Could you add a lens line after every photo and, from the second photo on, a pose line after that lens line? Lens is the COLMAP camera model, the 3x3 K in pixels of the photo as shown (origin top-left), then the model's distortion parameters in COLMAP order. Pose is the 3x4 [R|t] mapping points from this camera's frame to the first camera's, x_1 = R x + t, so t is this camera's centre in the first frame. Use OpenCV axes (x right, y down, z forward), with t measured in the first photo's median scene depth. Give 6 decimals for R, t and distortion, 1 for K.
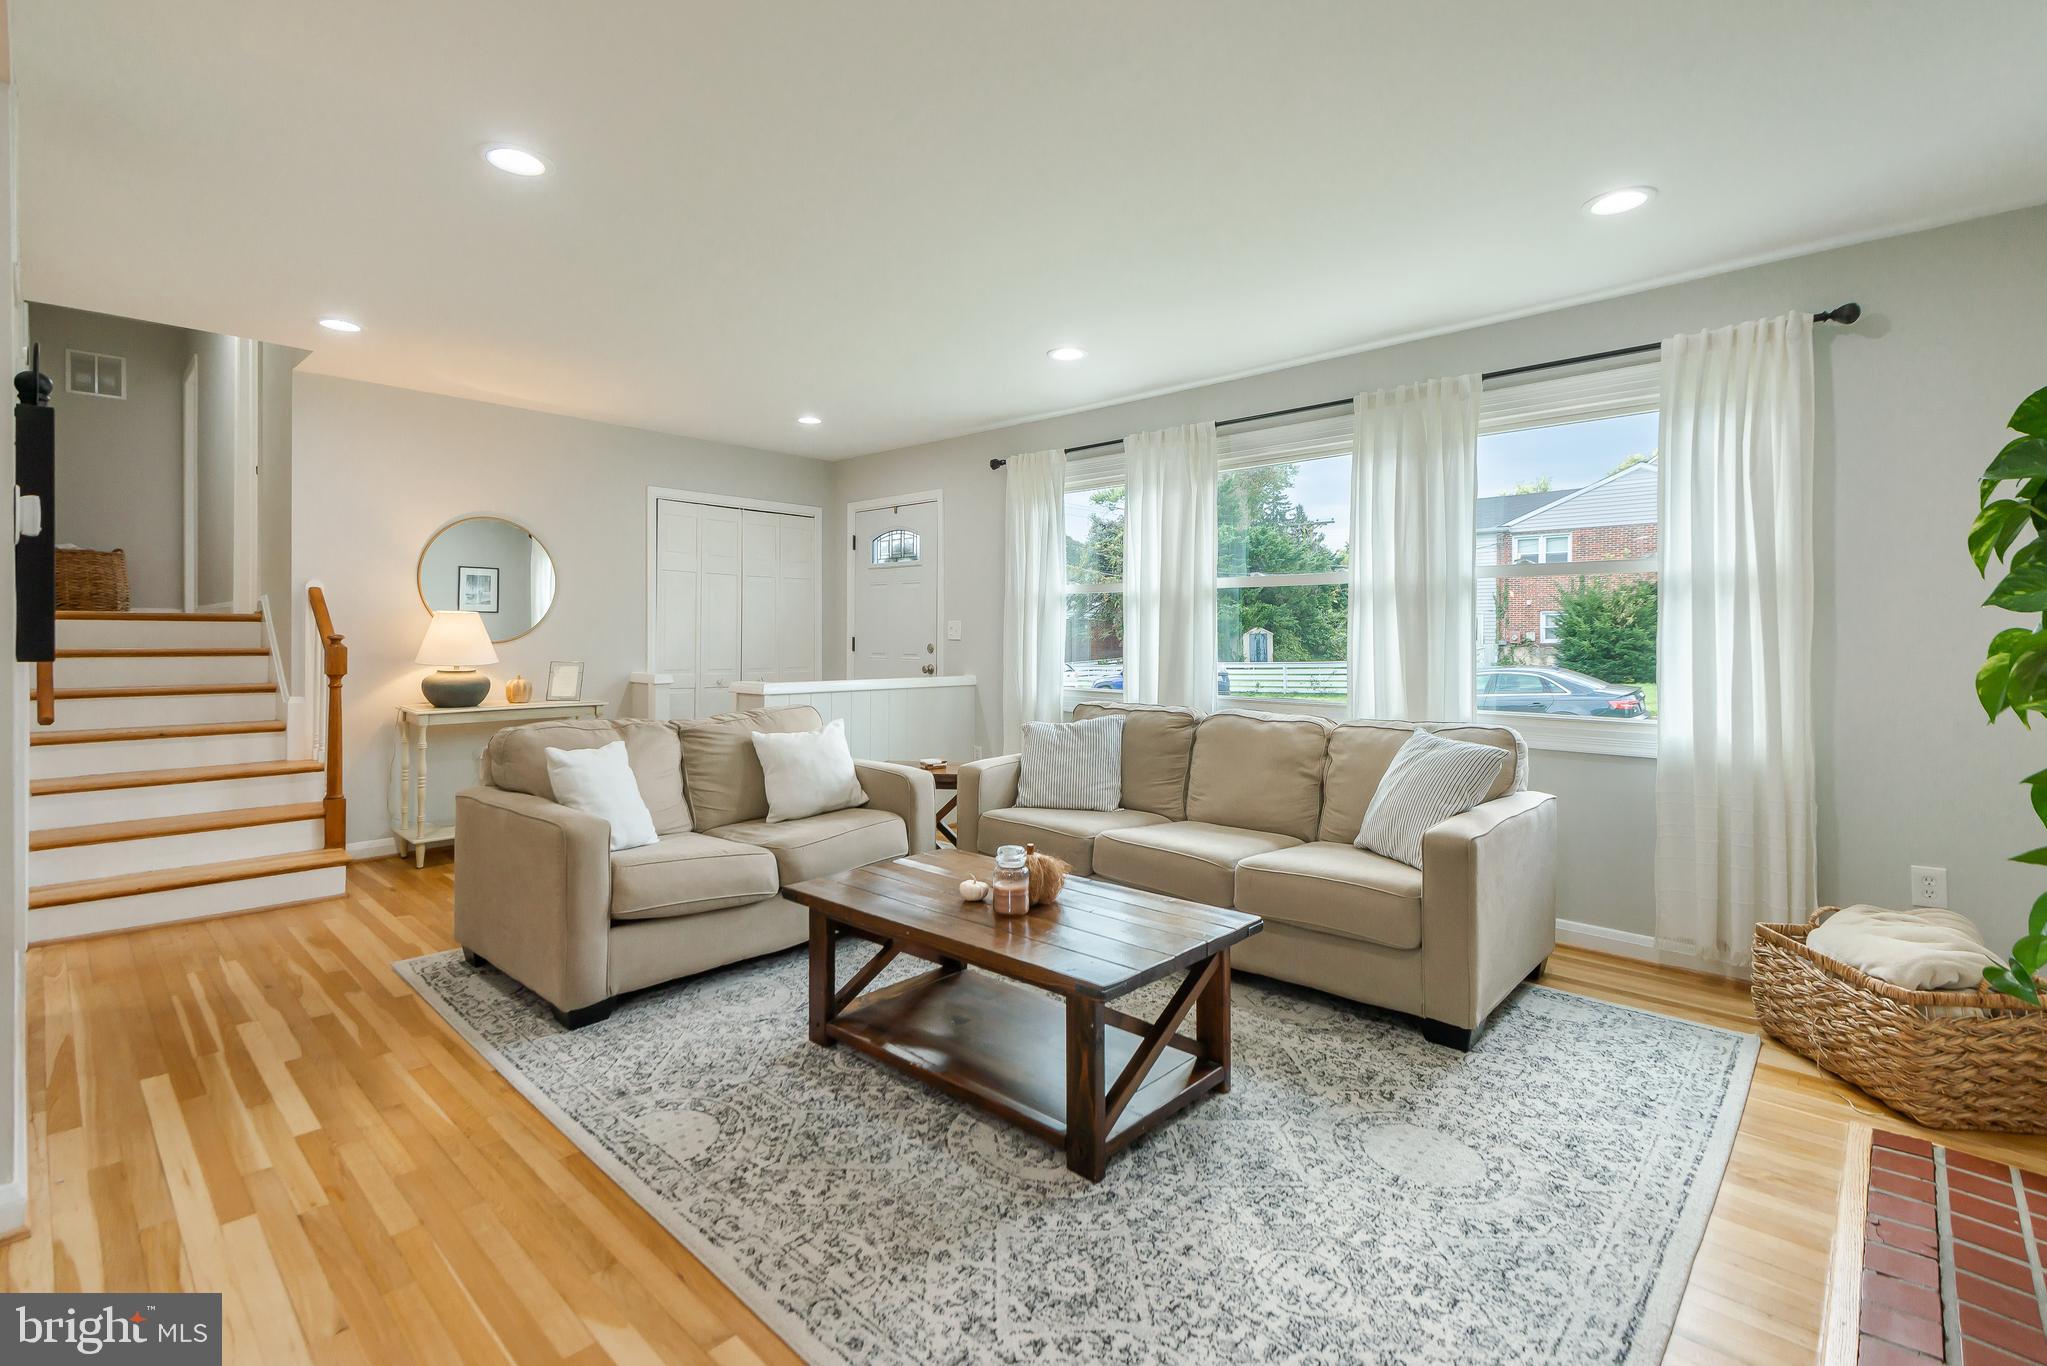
lens RADIAL K [[936.7, 0, 979.9], [0, 936.7, 617.9], [0, 0, 1]] dist [-0.000856, -0.000497]
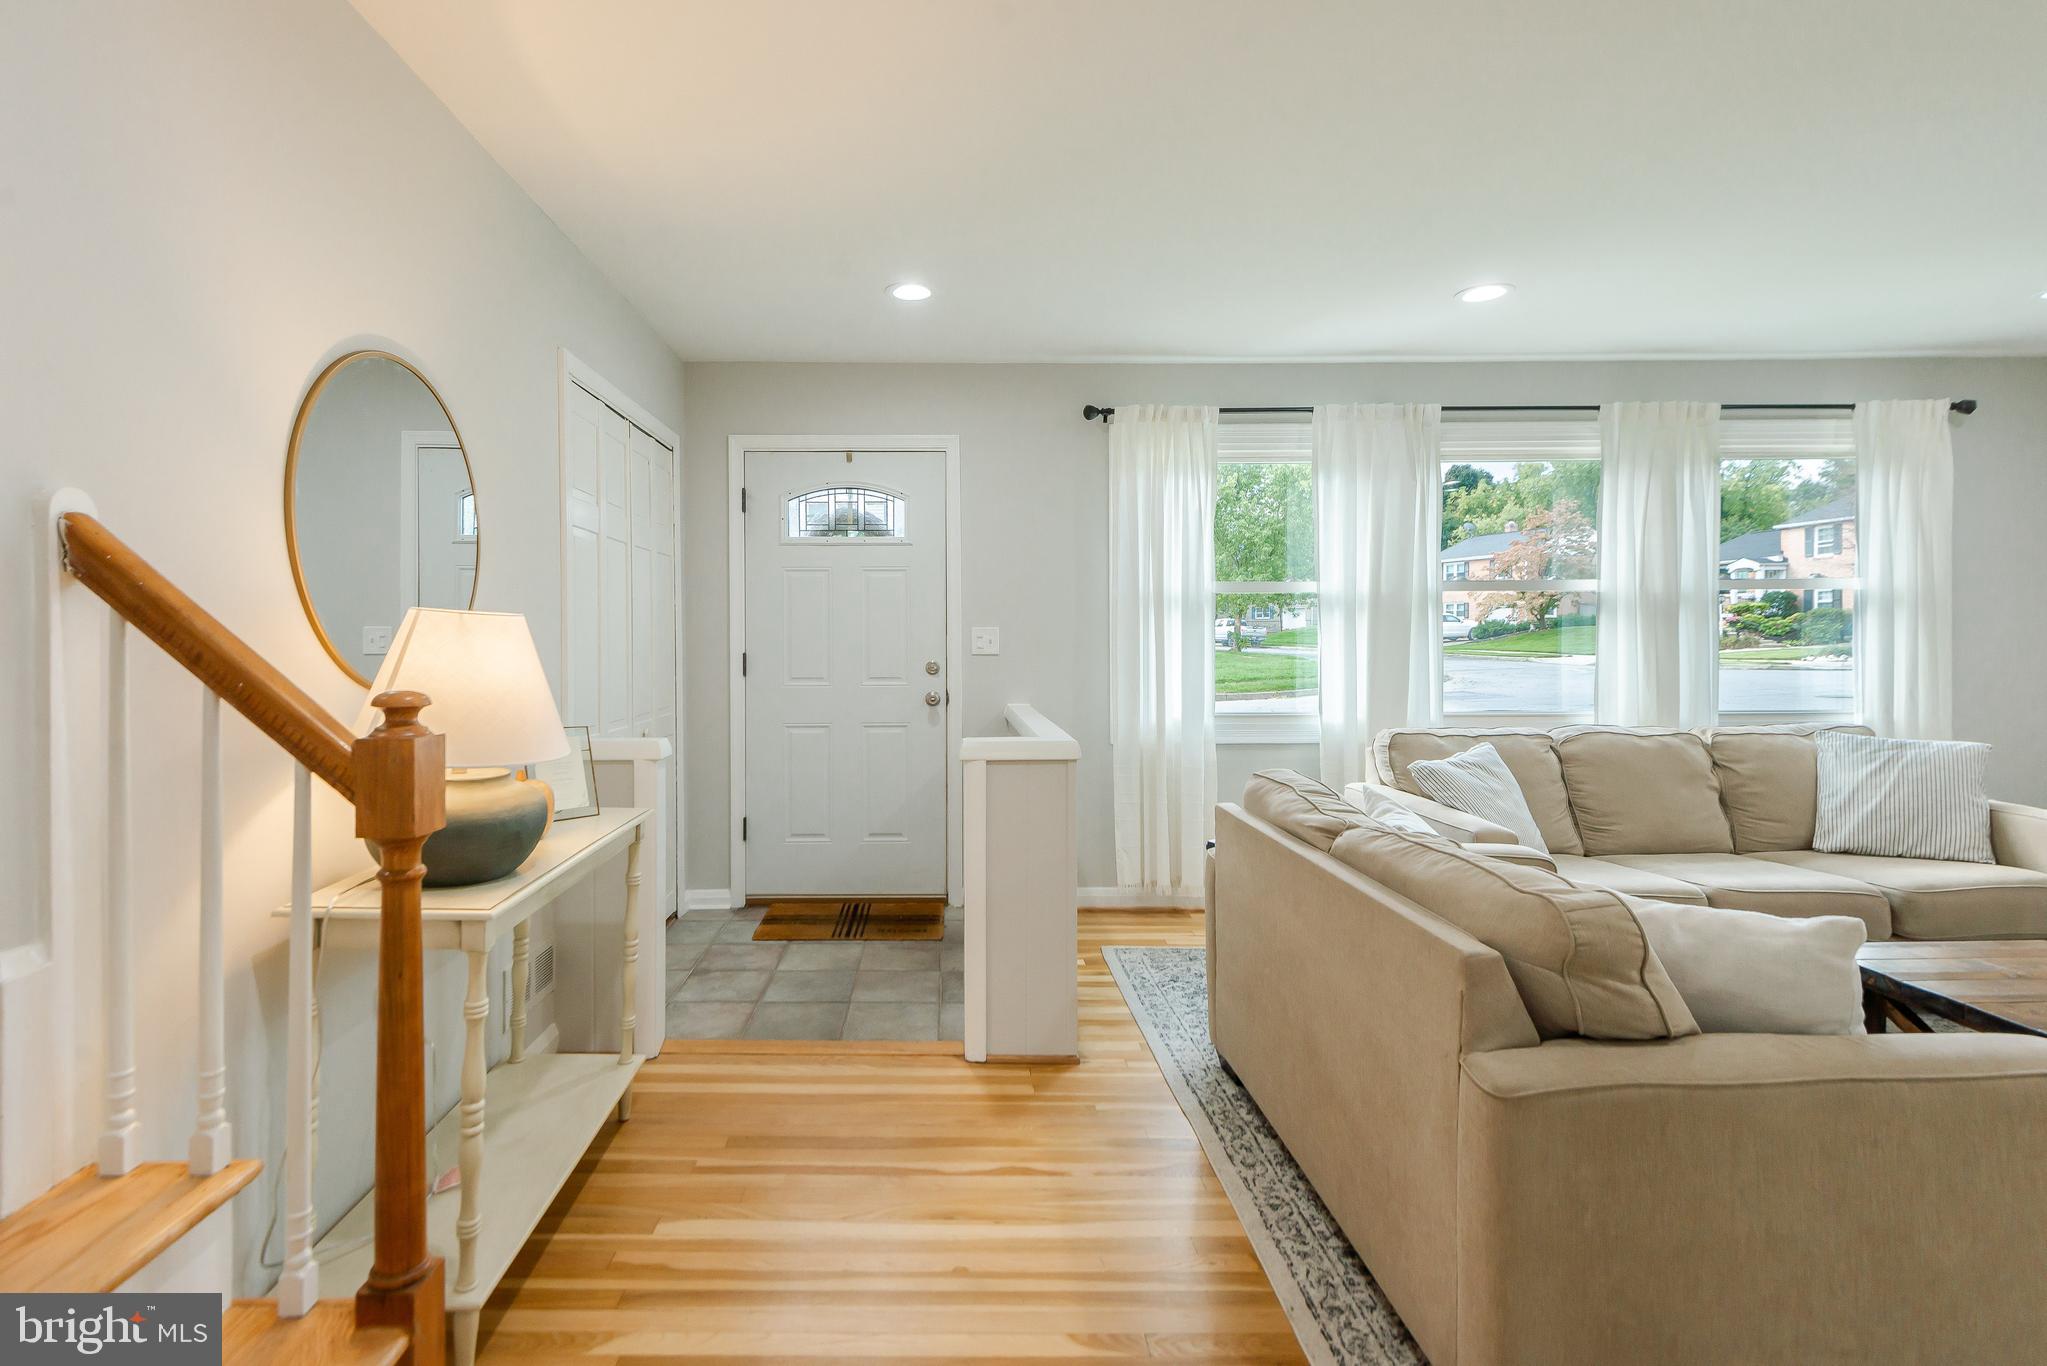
lens RADIAL K [[936.7, 0, 979.9], [0, 936.7, 617.9], [0, 0, 1]] dist [-0.000856, -0.000497]
pose [[0.707635, 0.017170, 0.706370, -0.582865], [-0.004985, 0.999801, -0.019308, 0.010276], [-0.706561, 0.010141, 0.707580, 0.577446]]
